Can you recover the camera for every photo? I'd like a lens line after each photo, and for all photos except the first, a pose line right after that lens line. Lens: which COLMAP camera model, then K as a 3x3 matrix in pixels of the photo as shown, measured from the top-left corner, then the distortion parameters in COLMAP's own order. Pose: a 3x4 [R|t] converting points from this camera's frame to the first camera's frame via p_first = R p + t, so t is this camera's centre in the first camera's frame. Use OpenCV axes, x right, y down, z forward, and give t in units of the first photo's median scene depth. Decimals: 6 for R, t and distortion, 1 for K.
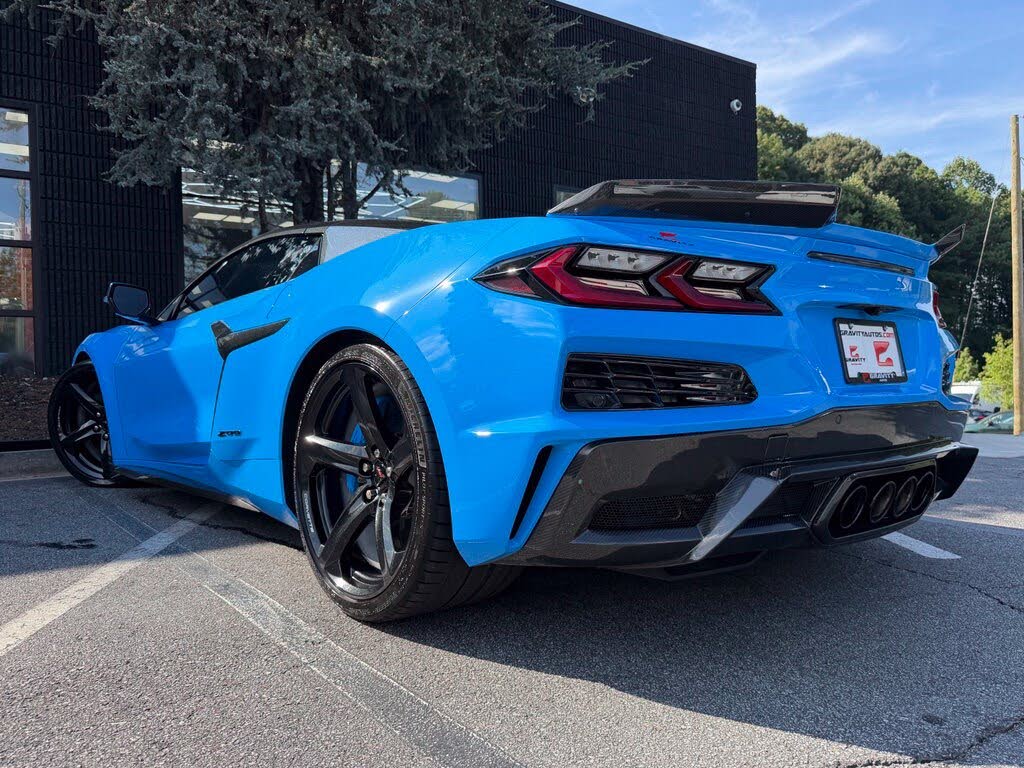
lens RADIAL K [[785.3, 0, 504.2], [0, 785.3, 394.8], [0, 0, 1]] dist [0.004012, -0.026909]
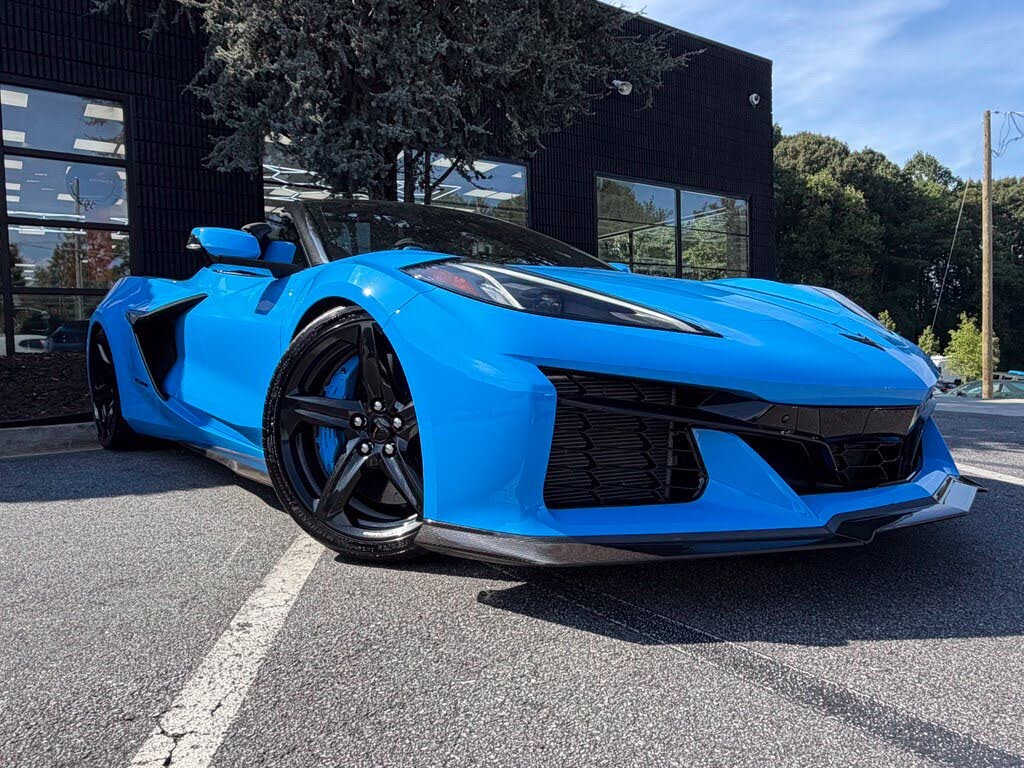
lens RADIAL K [[703.5, 0, 504.1], [0, 703.5, 392.6], [0, 0, 1]] dist [-0.000918, -0.007510]
pose [[0.999976, -0.006262, -0.002938, -0.114551], [0.006347, 0.999536, 0.029791, 0.010896], [0.002750, -0.029809, 0.999552, 0.040083]]
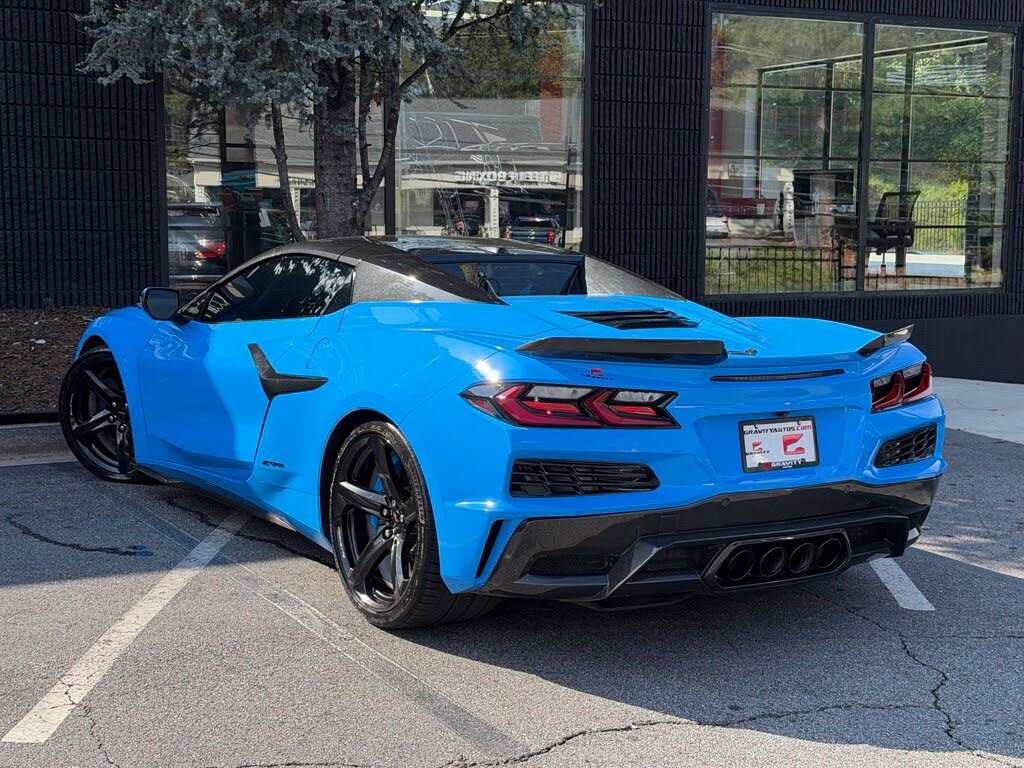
lens RADIAL K [[1476.6, 0, 499.9], [0, 1476.6, 427.2], [0, 0, 1]] dist [0.059922, 0.000000]
pose [[0.991946, 0.043530, -0.118944, 0.108792], [-0.029489, 0.992652, 0.117352, -0.125181], [0.123178, -0.112900, 0.985942, -0.504942]]
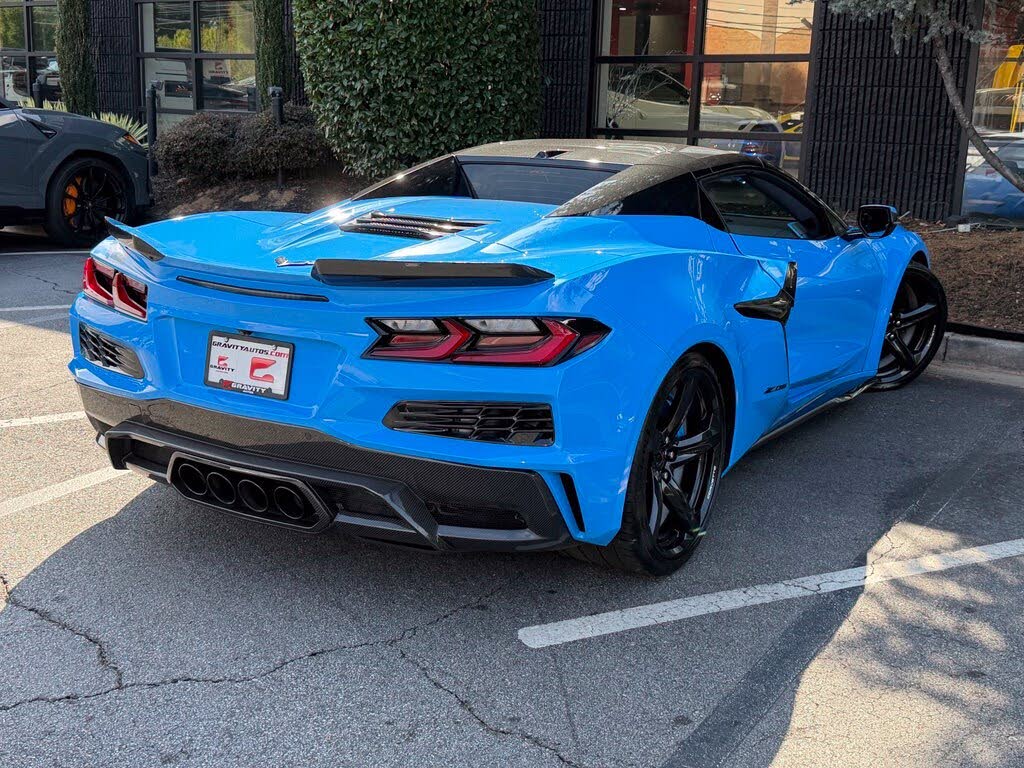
lens RADIAL K [[1194.1, 0, 515.8], [0, 1194.1, 366.4], [0, 0, 1]] dist [0.064102, 0.000000]
pose [[0.347437, 0.220822, -0.911332, 0.790949], [-0.059673, 0.975113, 0.213527, -0.161995], [0.935803, -0.019805, 0.351967, 0.268641]]
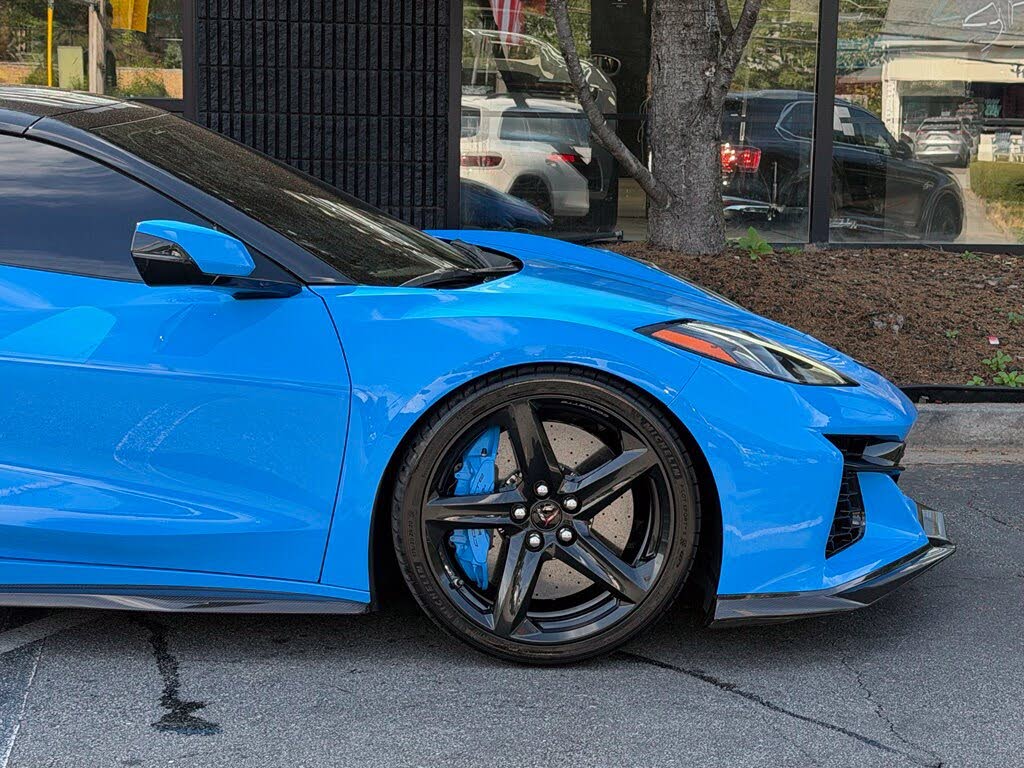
lens RADIAL K [[2049.1, 0, 523.7], [0, 2049.1, 425.9], [0, 0, 1]] dist [0.121060, 0.000000]
pose [[0.871796, 0.106313, -0.478194, 0.359766], [-0.047660, 0.989943, 0.133197, -0.114816], [0.487546, -0.093330, 0.868095, -0.125573]]
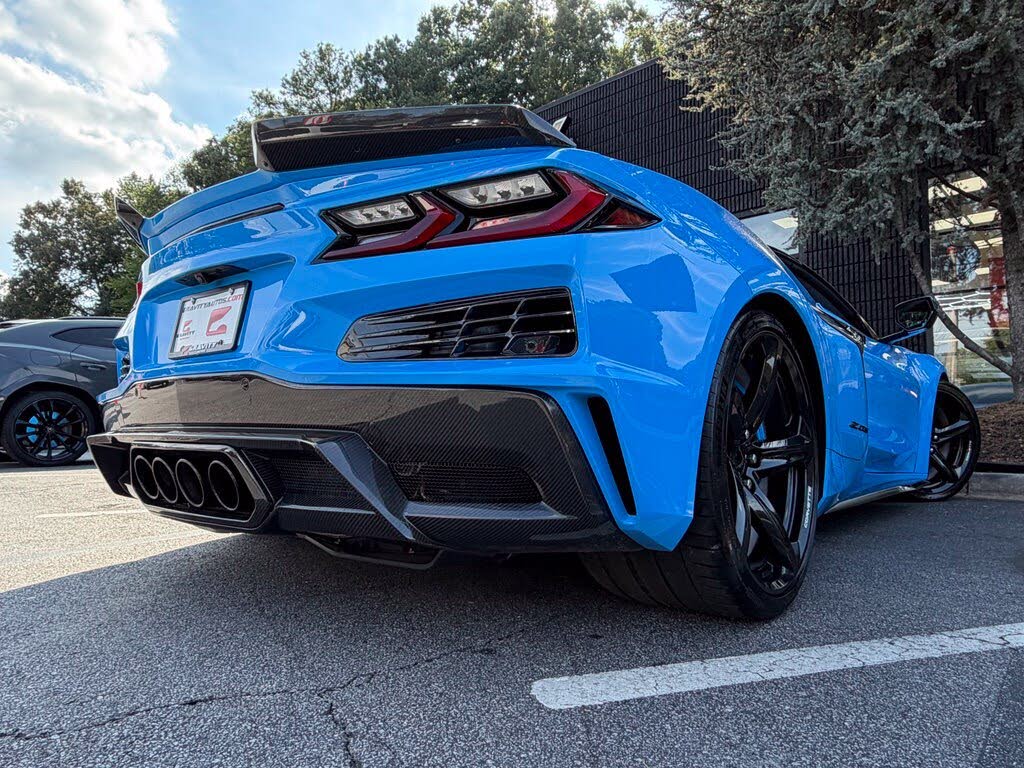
lens RADIAL K [[680.6, 0, 503.7], [0, 680.6, 381.3], [0, 0, 1]] dist [-0.009918, 0.000912]
pose [[0.202047, -0.060498, -0.977505, 0.476205], [-0.036222, 0.996946, -0.069188, 0.020984], [0.978706, 0.049386, 0.199239, 0.426164]]
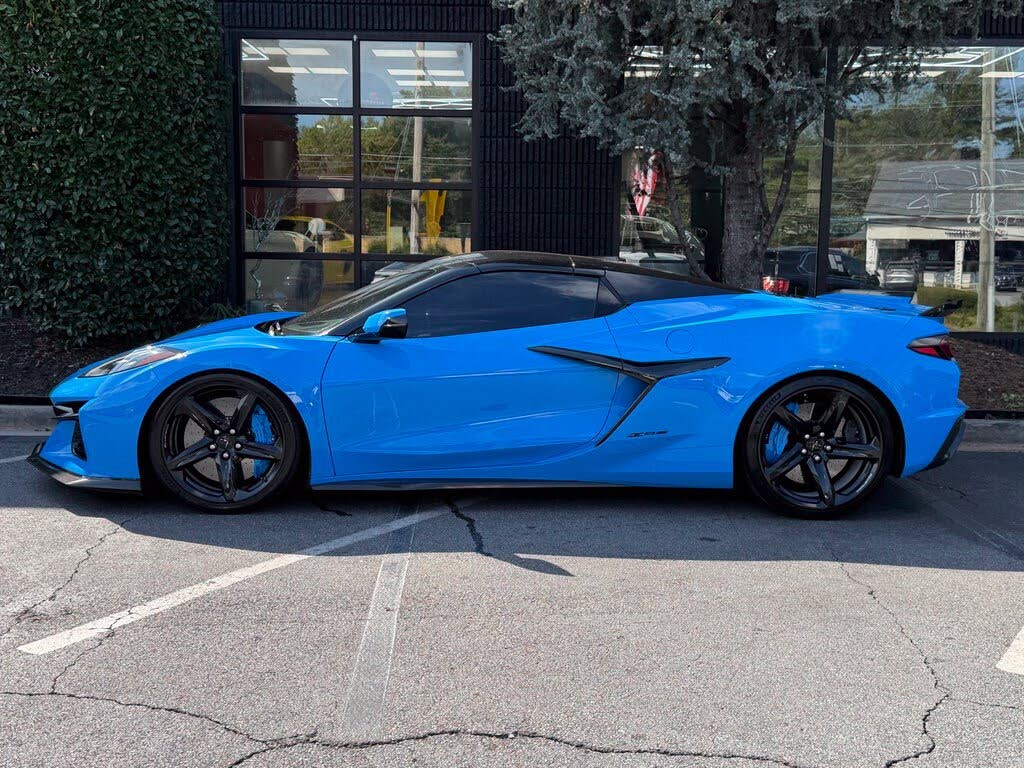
lens RADIAL K [[1194.1, 0, 513.7], [0, 1194.1, 404.6], [0, 0, 1]] dist [0.064102, 0.000000]
pose [[0.811526, 0.094949, -0.576550, 0.416620], [-0.040522, 0.993479, 0.106575, -0.111944], [0.582910, -0.063125, 0.810081, -0.238588]]
